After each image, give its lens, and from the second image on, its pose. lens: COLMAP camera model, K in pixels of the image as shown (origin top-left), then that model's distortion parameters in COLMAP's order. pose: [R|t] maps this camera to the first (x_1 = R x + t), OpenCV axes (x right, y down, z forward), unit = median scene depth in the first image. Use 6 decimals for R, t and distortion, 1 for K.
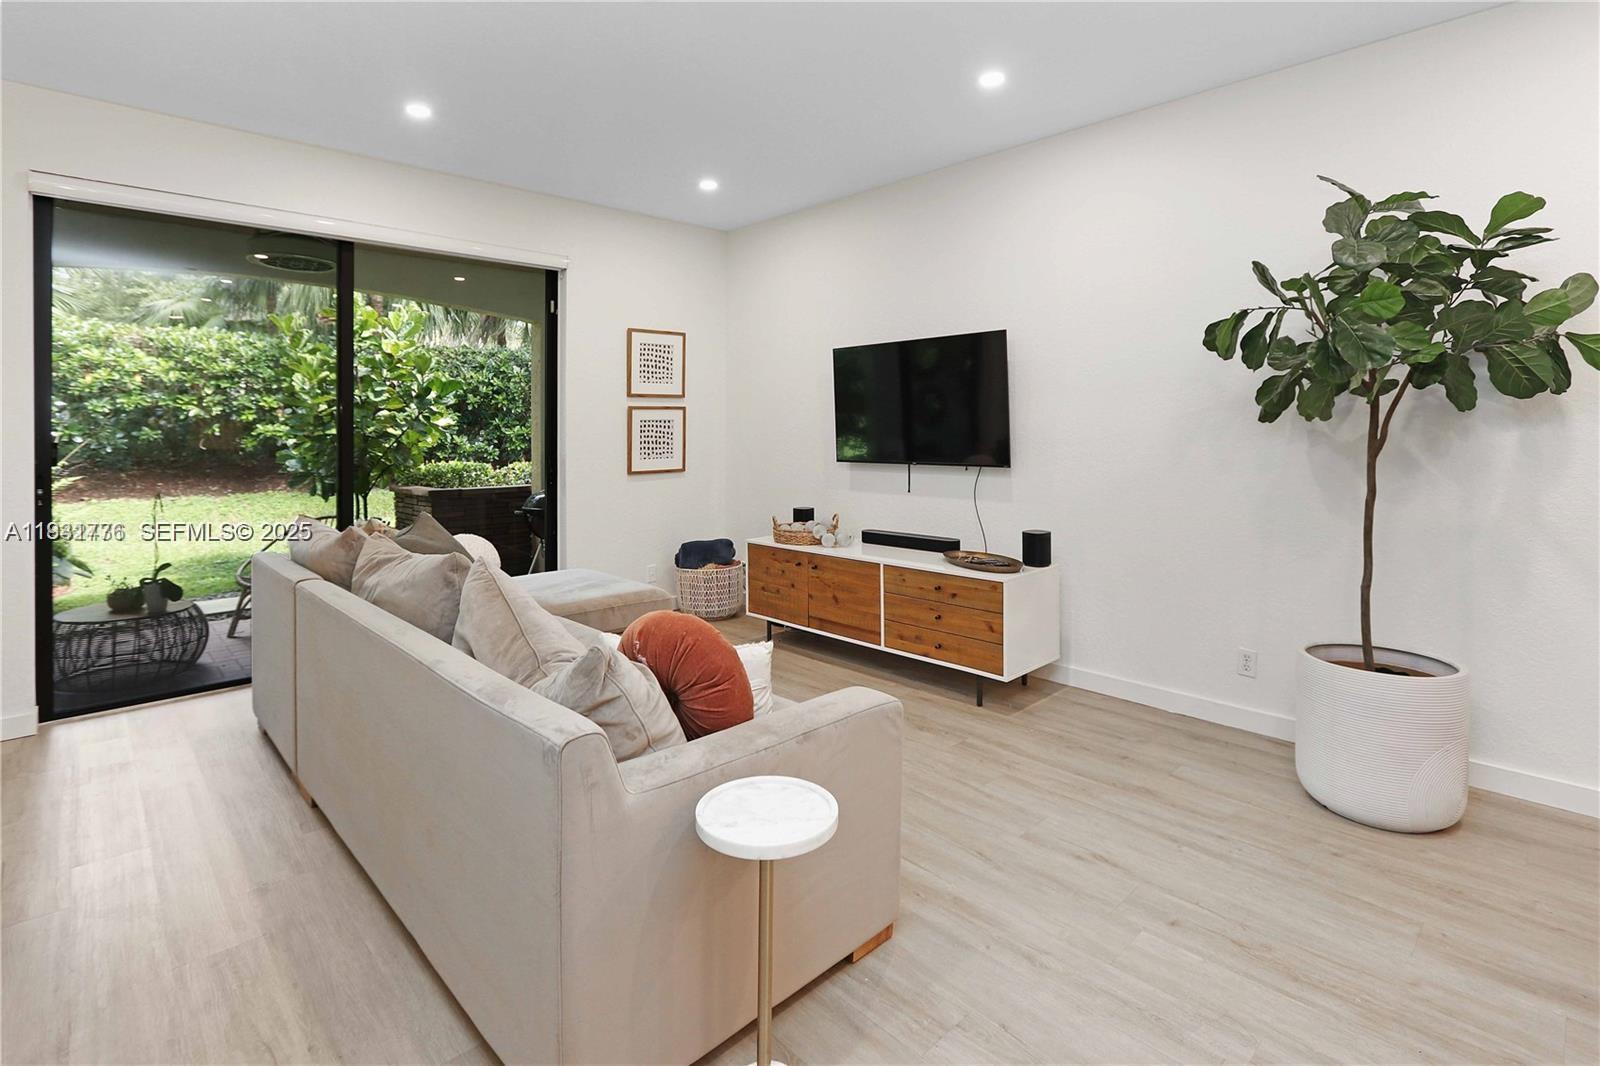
lens RADIAL K [[778.2, 0, 802.7], [0, 778.2, 435.1], [0, 0, 1]] dist [-0.010910, 0.000419]
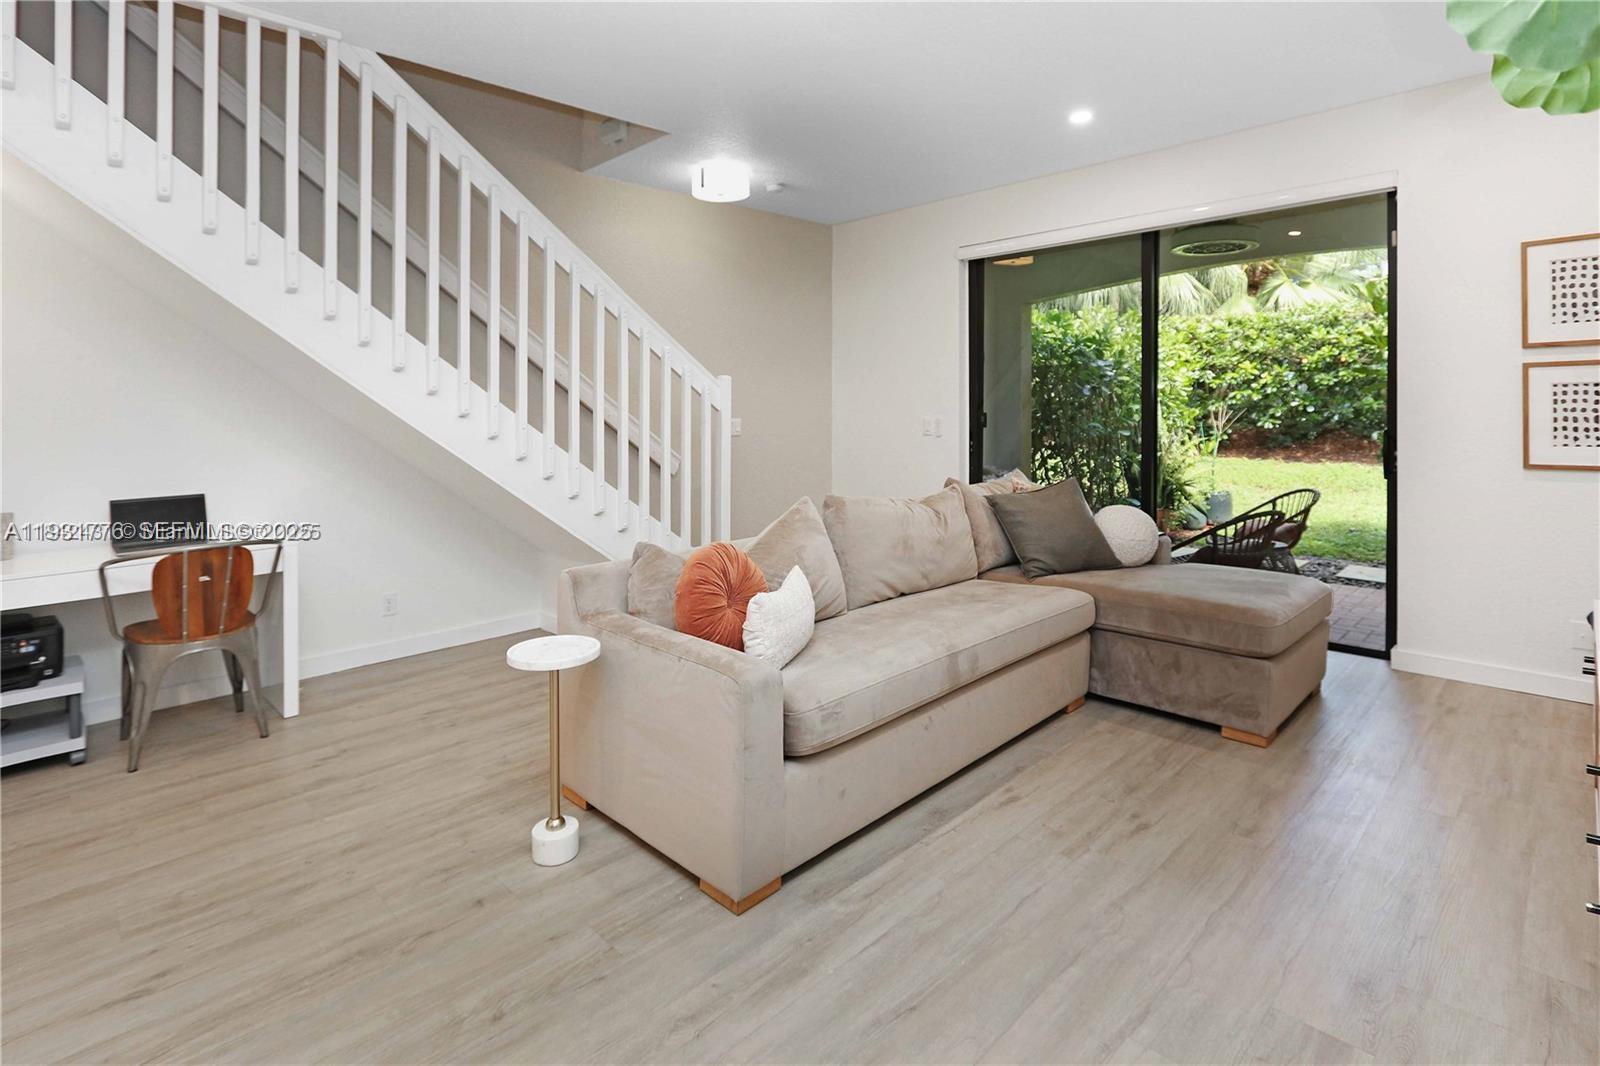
lens RADIAL K [[774.1, 0, 796.9], [0, 774.1, 404.2], [0, 0, 1]] dist [-0.004025, -0.000378]
pose [[0.020572, -0.002533, -0.999785, 0.494441], [0.005575, 0.999982, -0.002419, -0.005695], [0.999773, -0.005524, 0.020586, 0.467658]]
